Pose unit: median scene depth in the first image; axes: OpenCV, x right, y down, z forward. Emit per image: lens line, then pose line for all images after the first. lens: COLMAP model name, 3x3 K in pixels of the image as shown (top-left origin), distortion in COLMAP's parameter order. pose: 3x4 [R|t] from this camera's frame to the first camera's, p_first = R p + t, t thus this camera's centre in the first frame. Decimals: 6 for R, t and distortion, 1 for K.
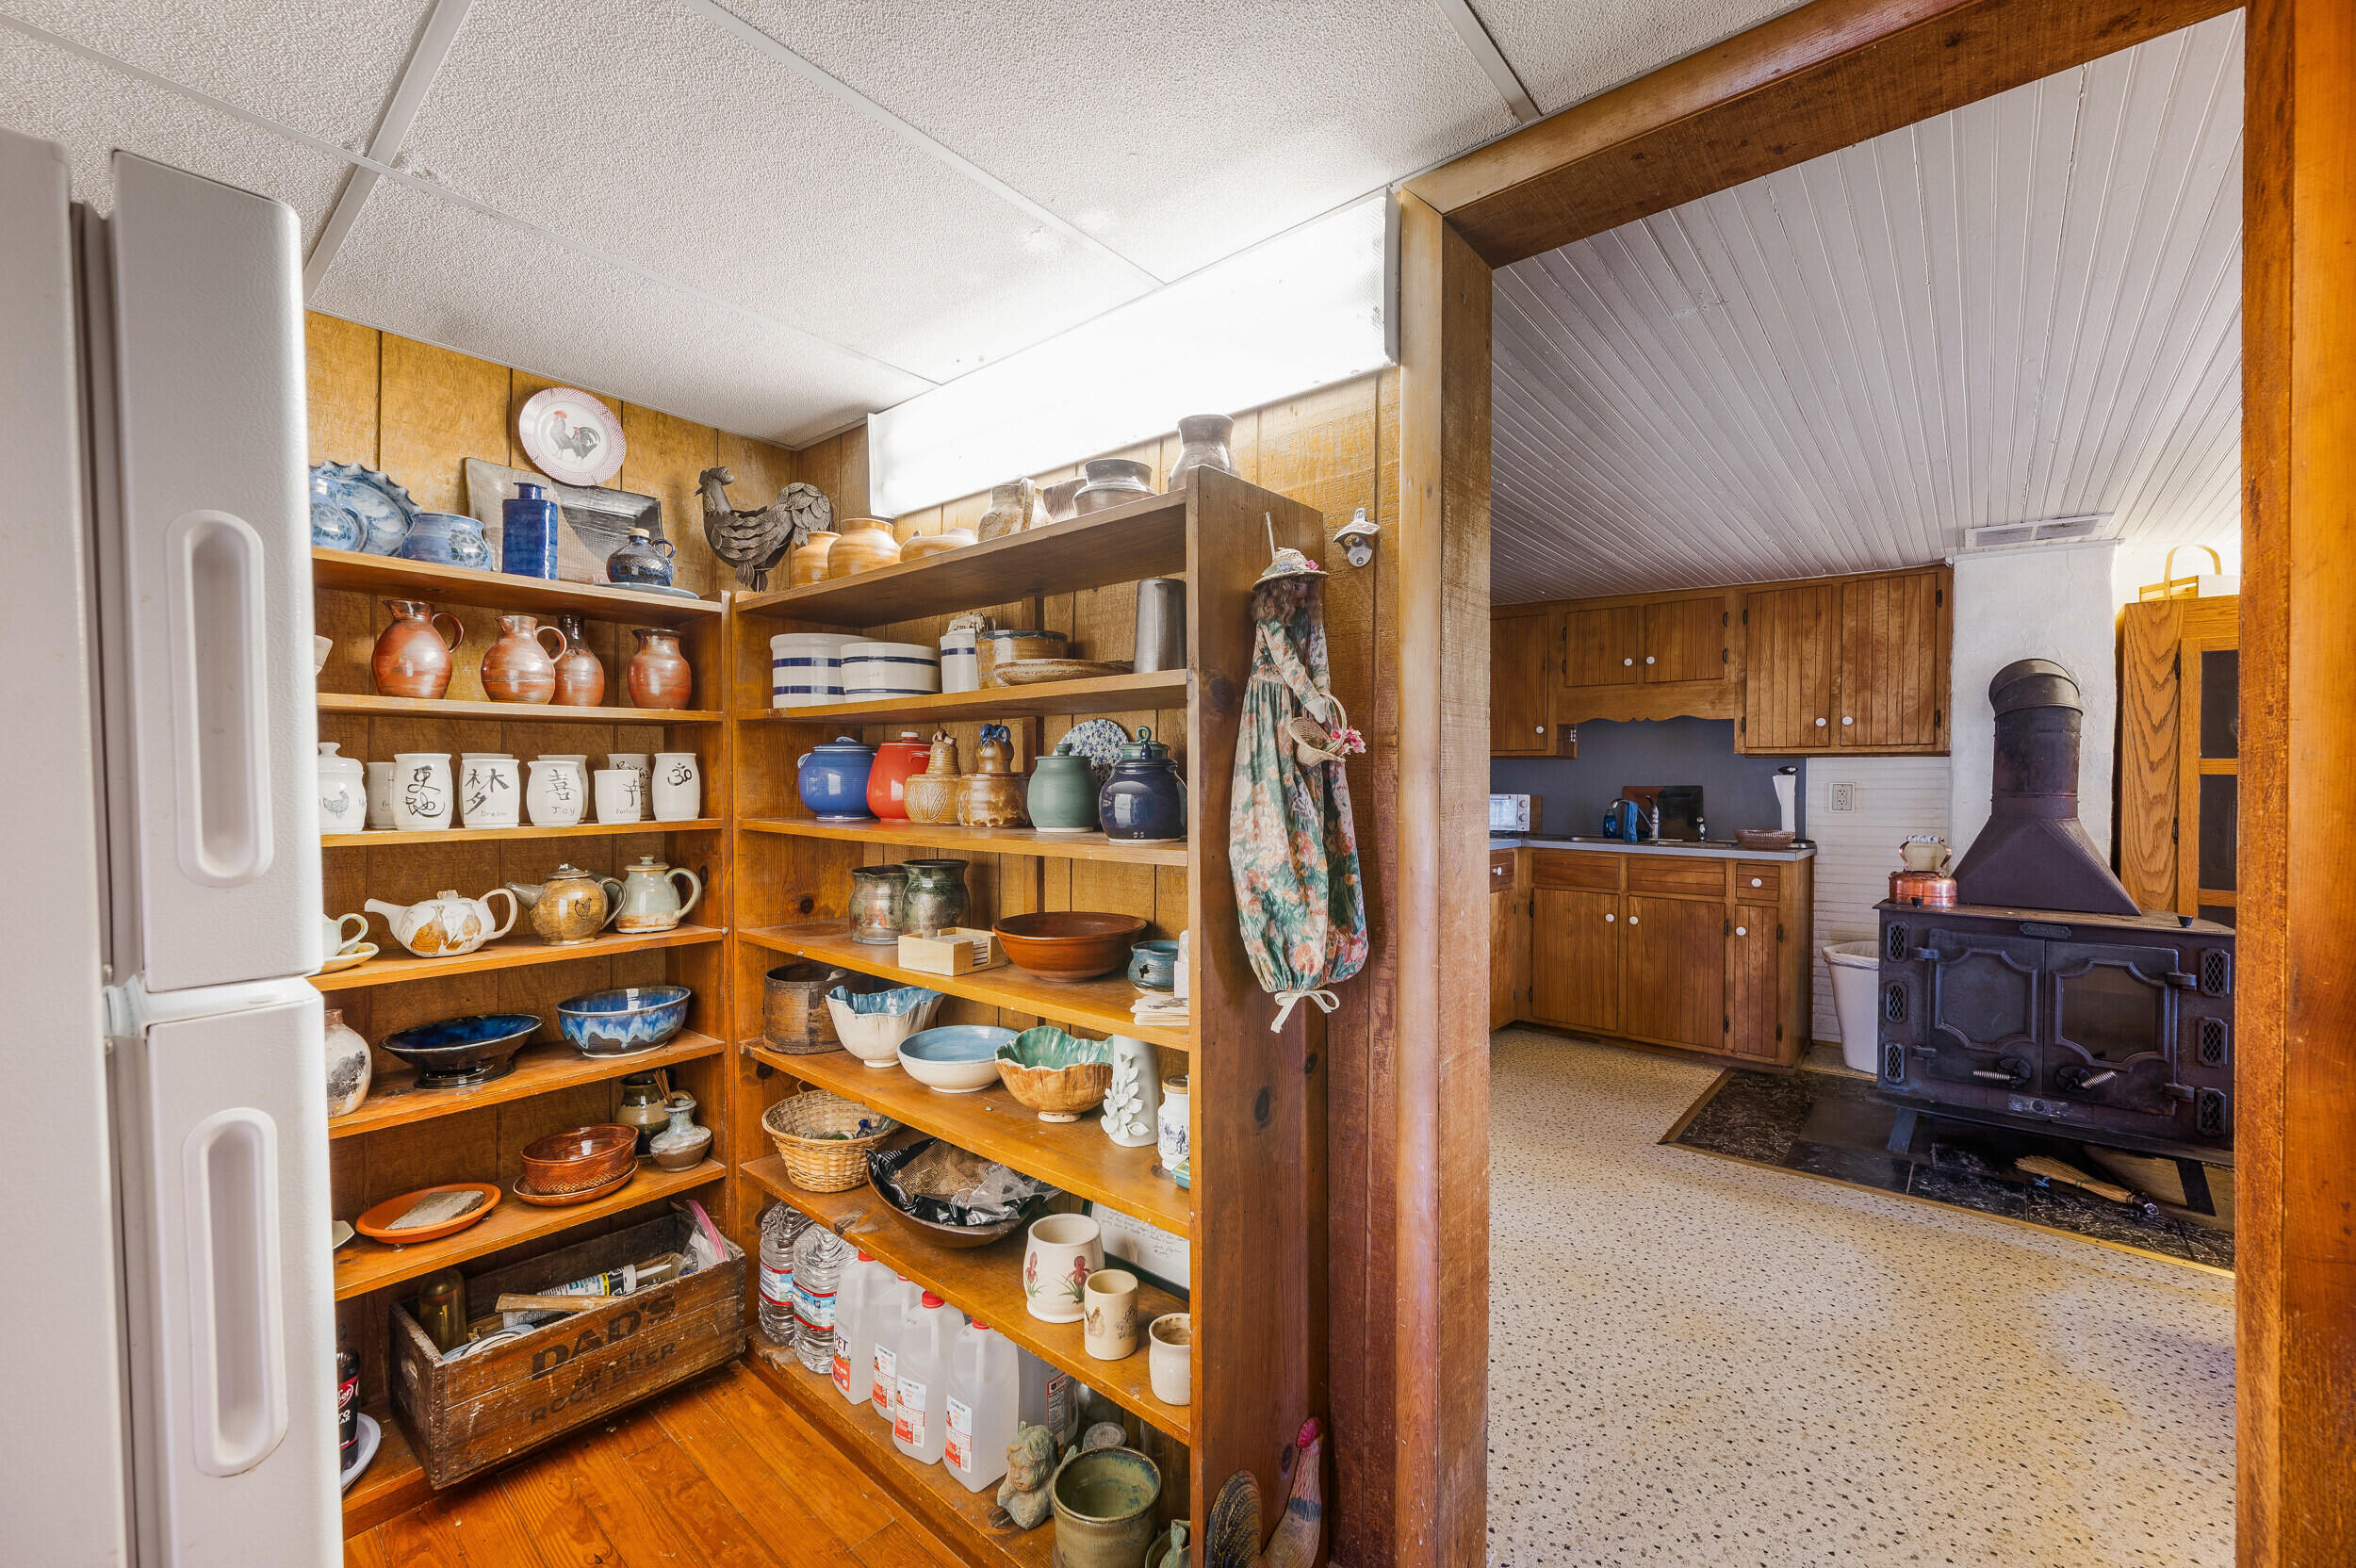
lens RADIAL K [[928.8, 0, 1190.8], [0, 928.8, 784.8], [0, 0, 1]] dist [0.001940, -0.000712]
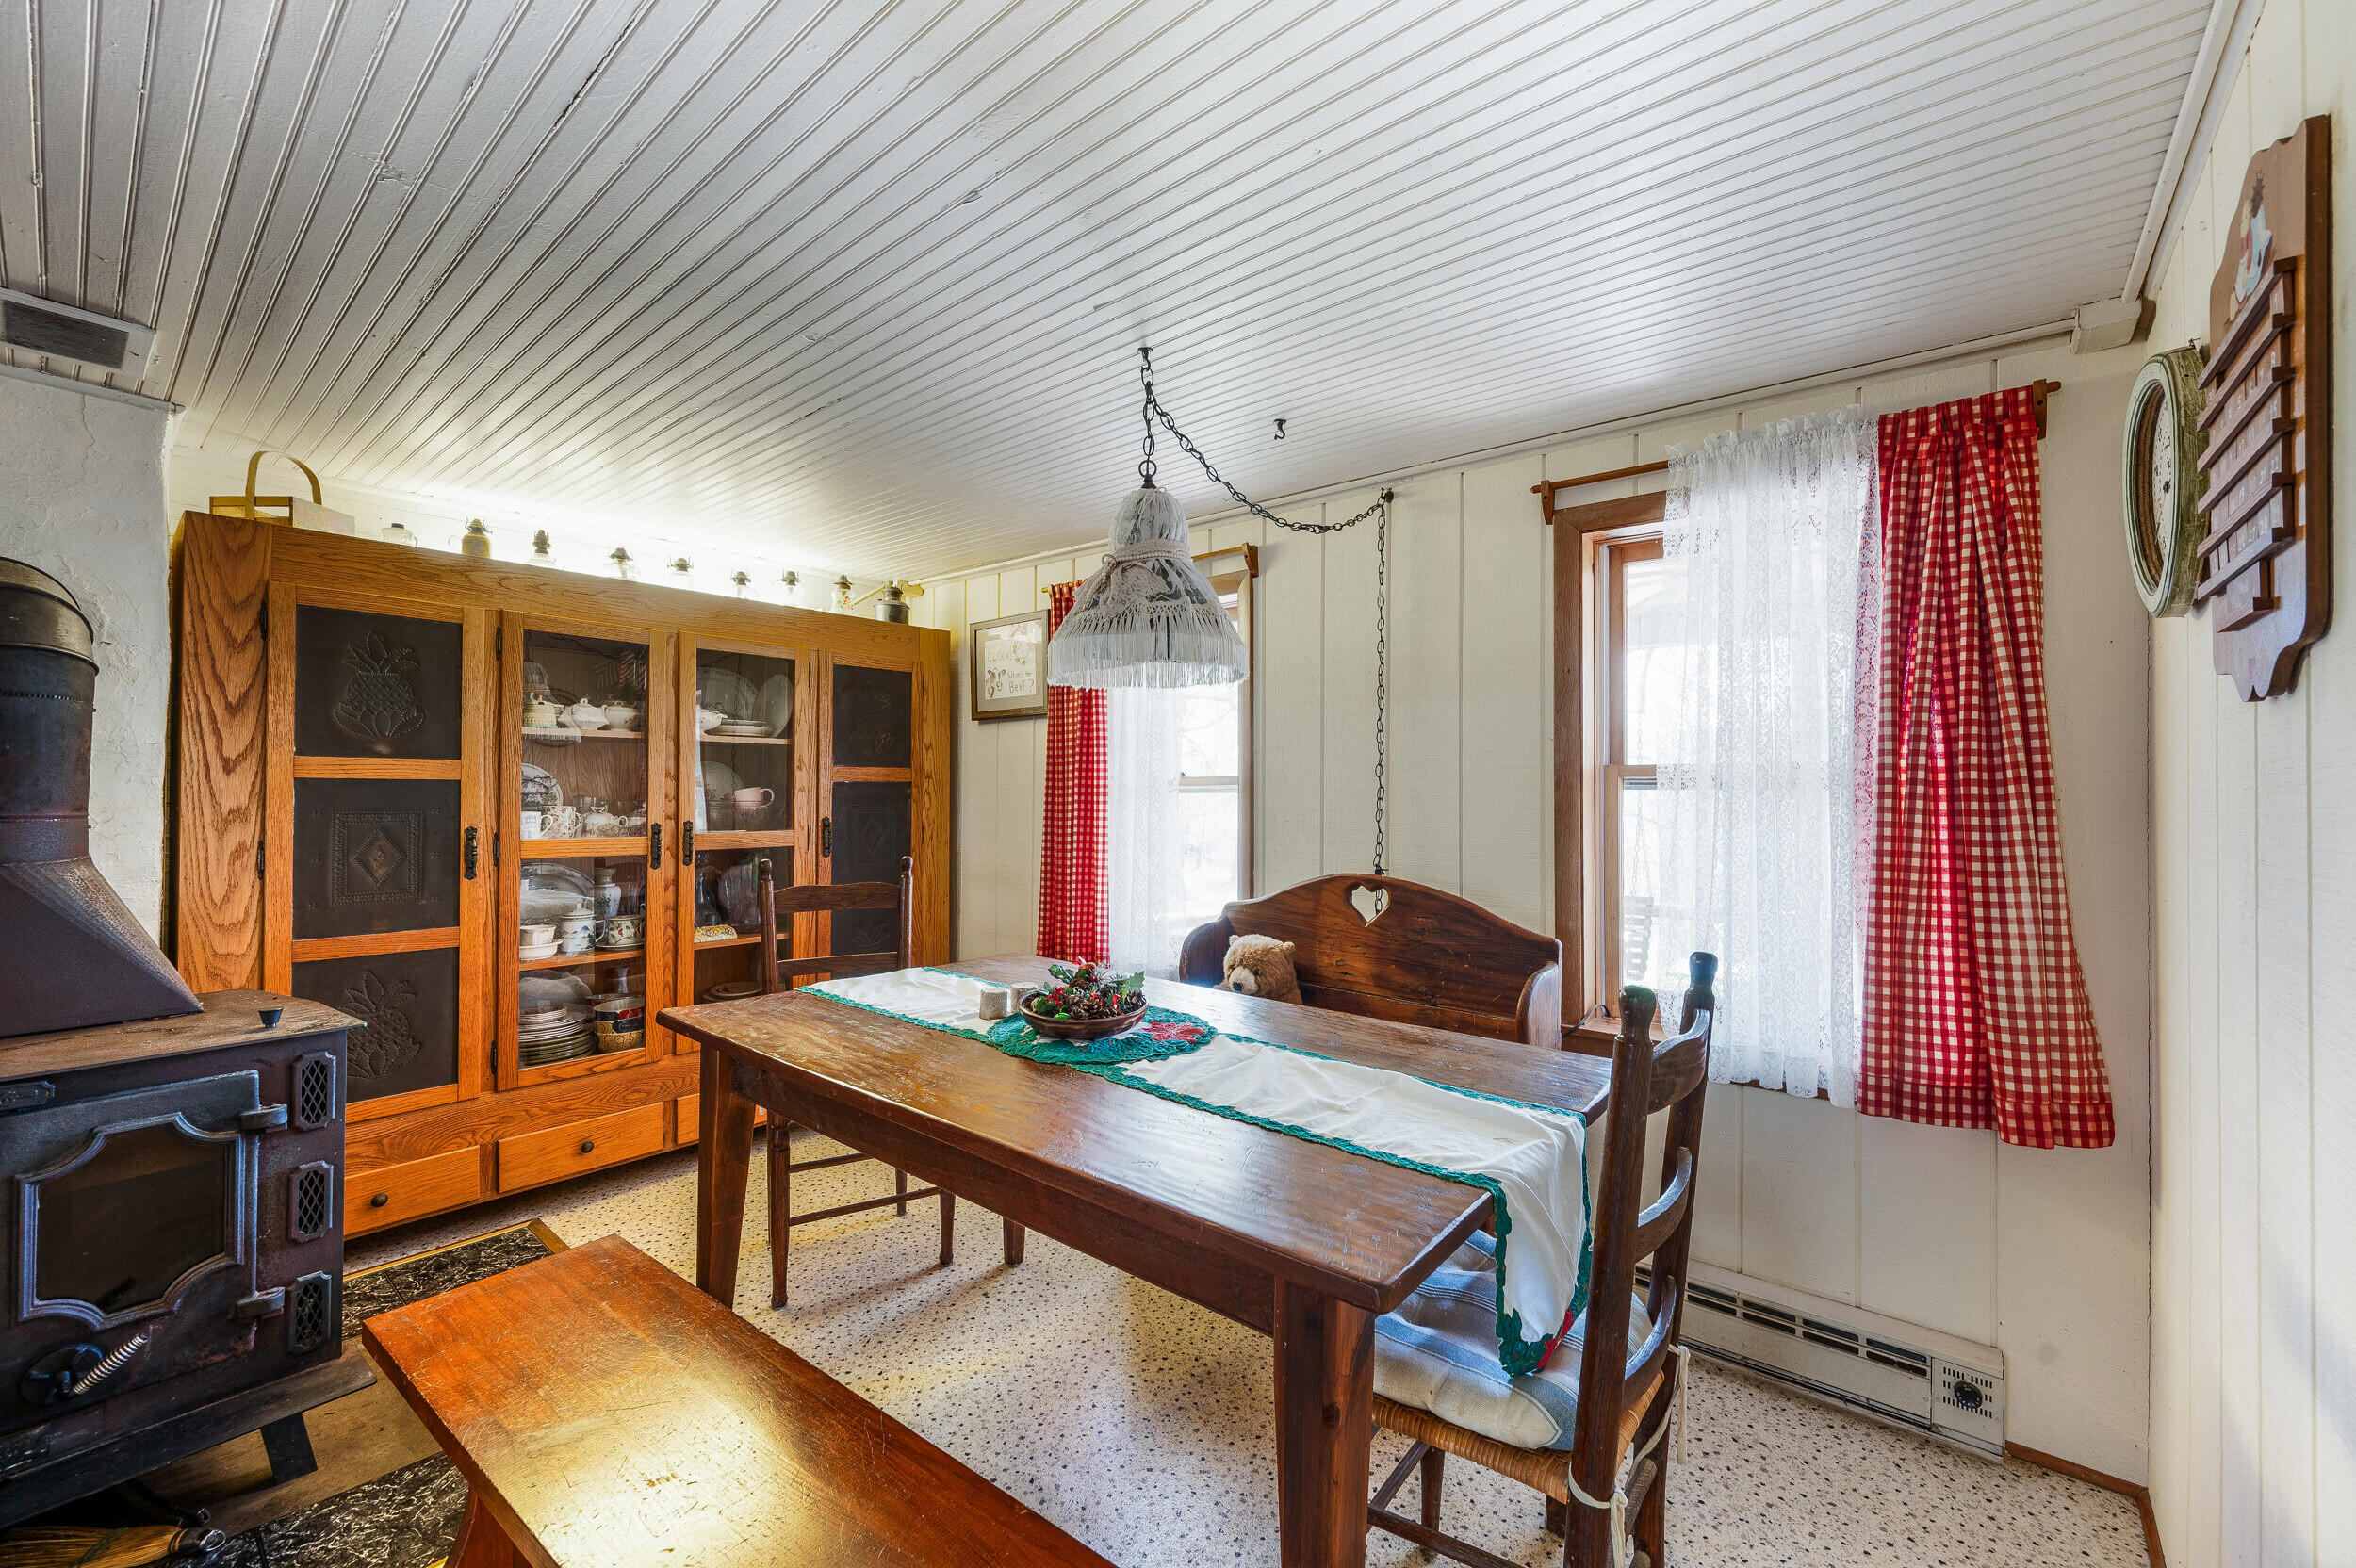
lens RADIAL K [[928.8, 0, 1174.0], [0, 928.8, 773.2], [0, 0, 1]] dist [0.001940, -0.000712]
pose [[-0.011908, 0.006985, 0.999905, 0.364128], [0.006848, 0.999953, -0.006904, -0.005311], [-0.999906, 0.006766, -0.011955, 0.333900]]
